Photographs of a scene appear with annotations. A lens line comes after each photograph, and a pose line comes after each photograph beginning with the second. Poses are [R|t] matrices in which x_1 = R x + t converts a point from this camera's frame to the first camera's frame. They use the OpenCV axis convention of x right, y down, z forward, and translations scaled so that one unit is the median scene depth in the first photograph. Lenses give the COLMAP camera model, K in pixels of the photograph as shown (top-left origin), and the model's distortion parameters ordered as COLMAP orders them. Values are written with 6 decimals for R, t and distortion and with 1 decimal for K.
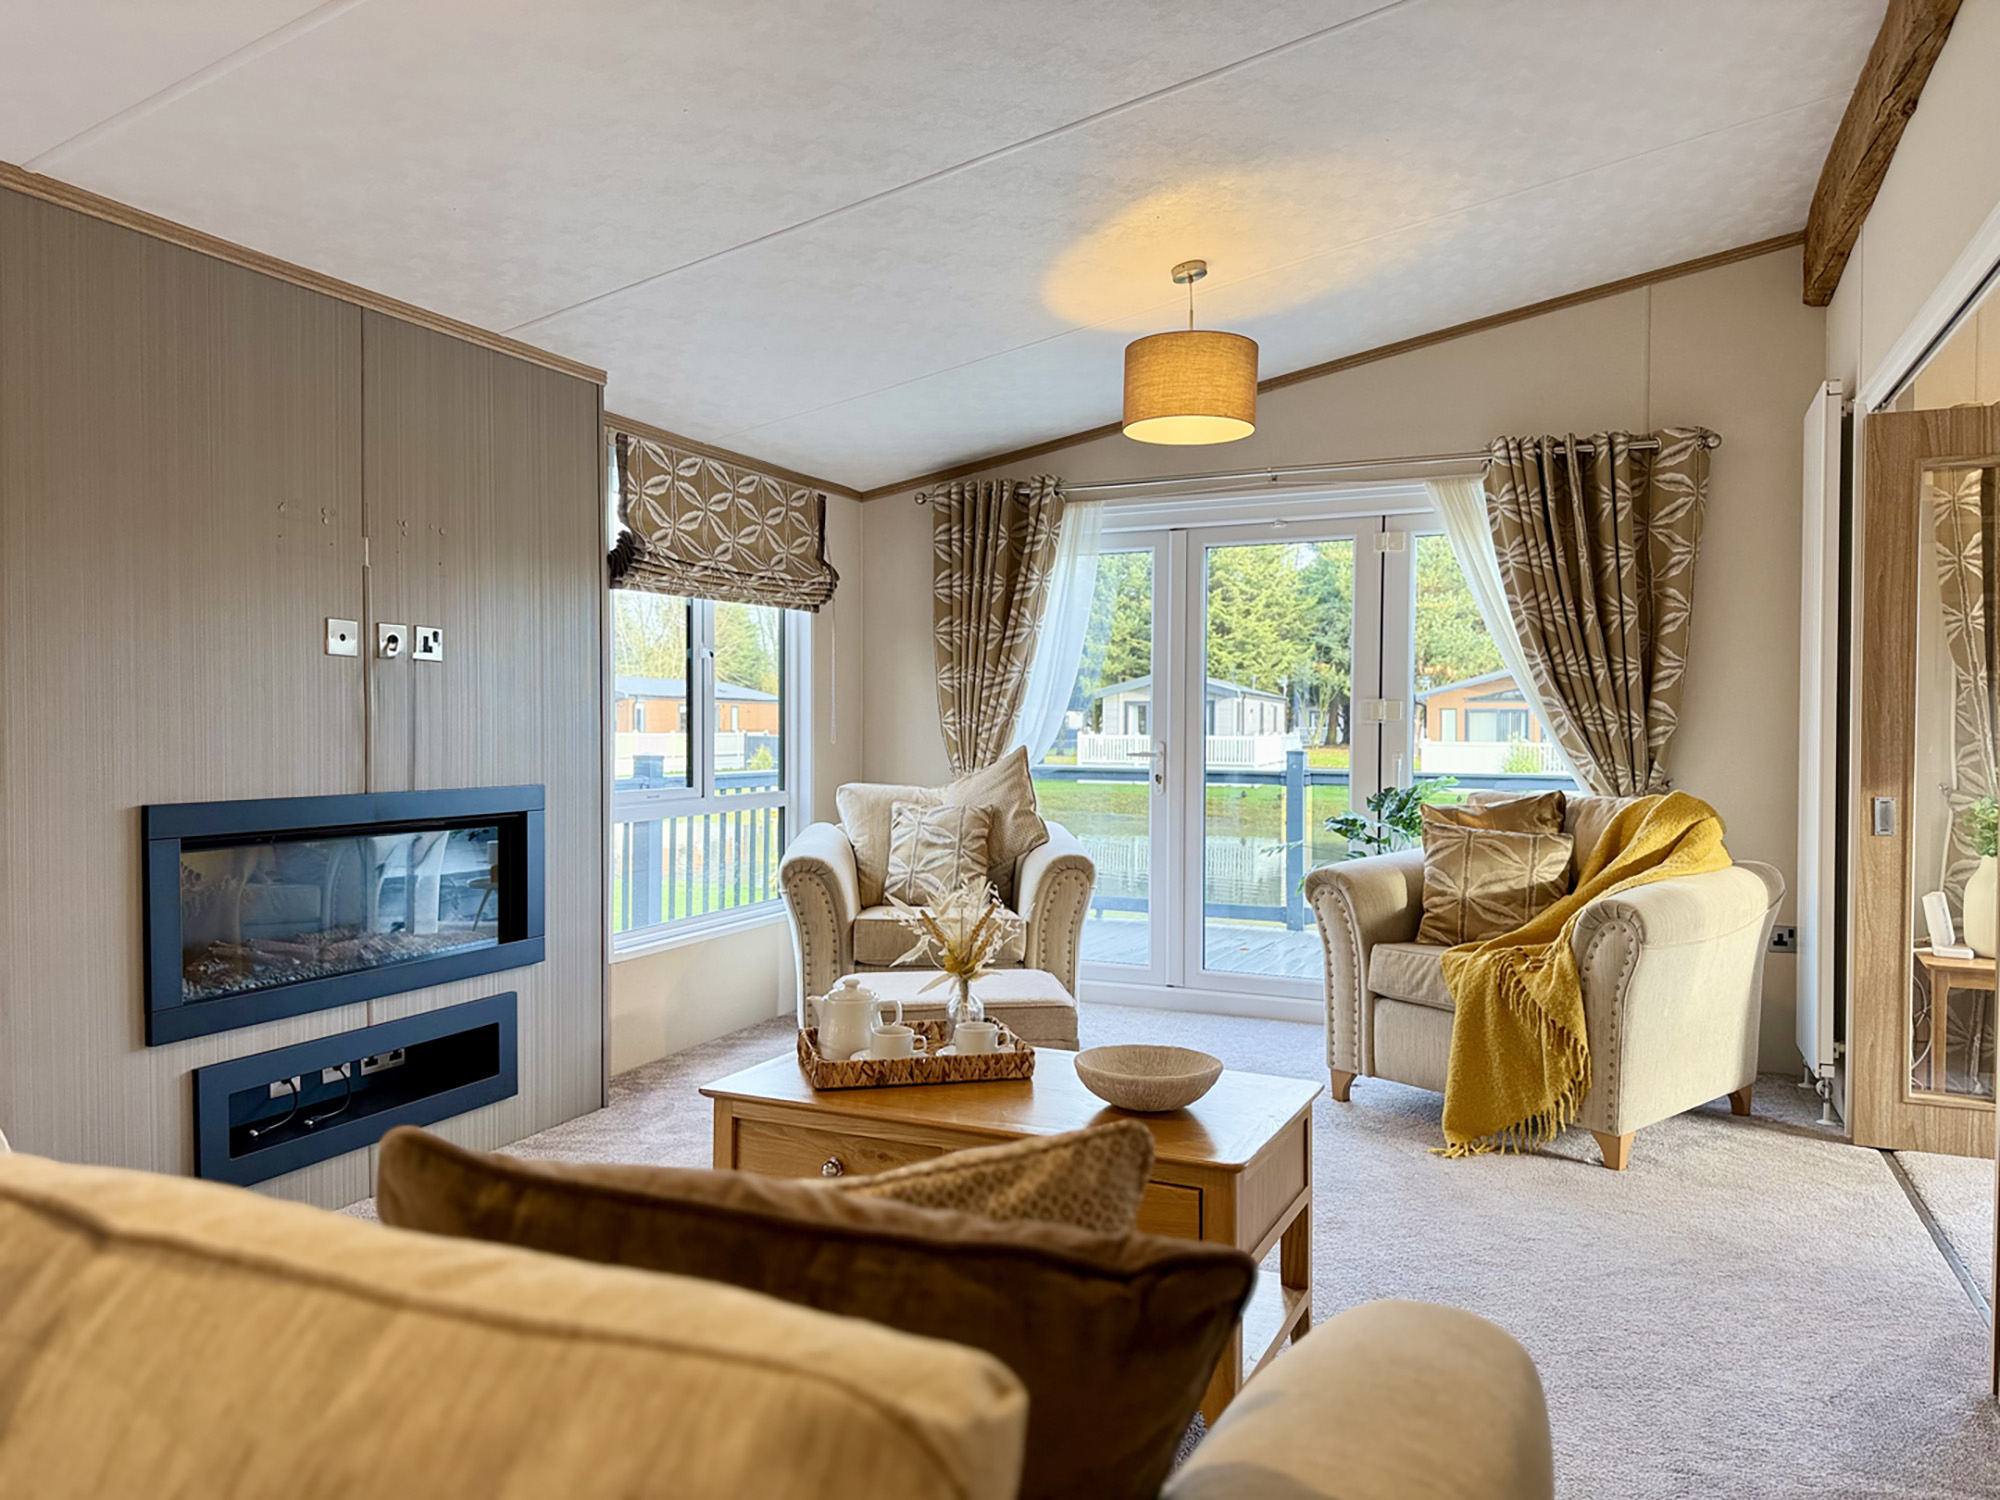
lens RADIAL K [[1409.1, 0, 990.9], [0, 1409.1, 750.9], [0, 0, 1]] dist [-0.003988, -0.001337]
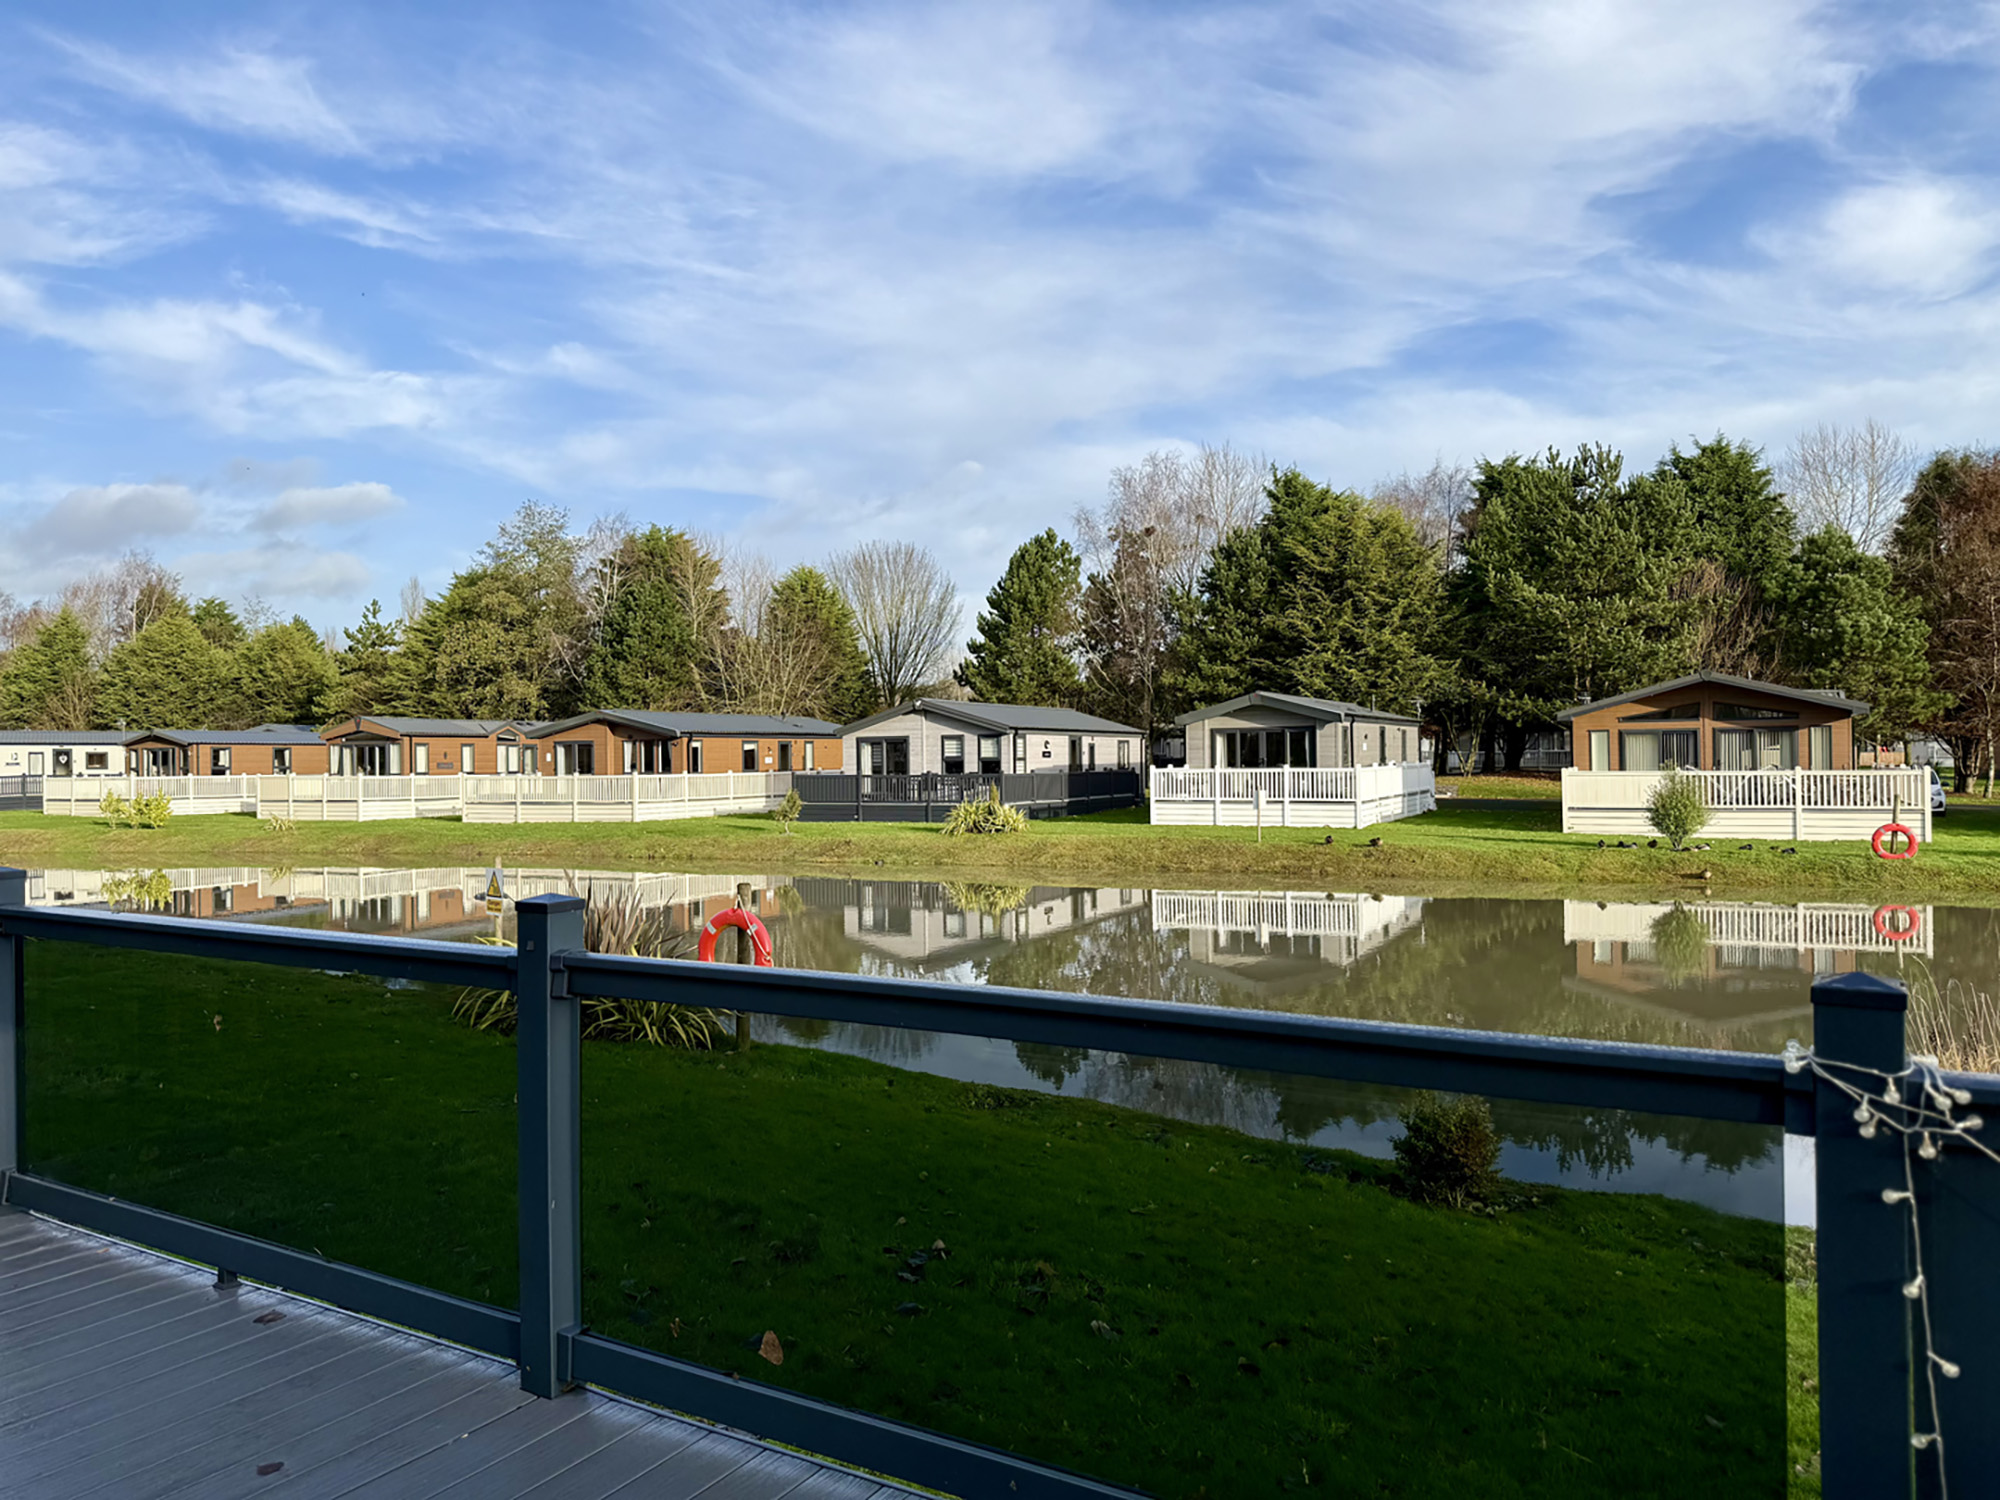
lens RADIAL K [[1409.1, 0, 1007.9], [0, 1409.1, 744.9], [0, 0, 1]] dist [-0.003988, -0.001337]
pose [[0.993068, -0.019480, -0.115913, 0.050458], [0.016541, 0.999518, -0.026261, -0.003498], [0.116368, 0.024162, 0.992912, 0.095890]]
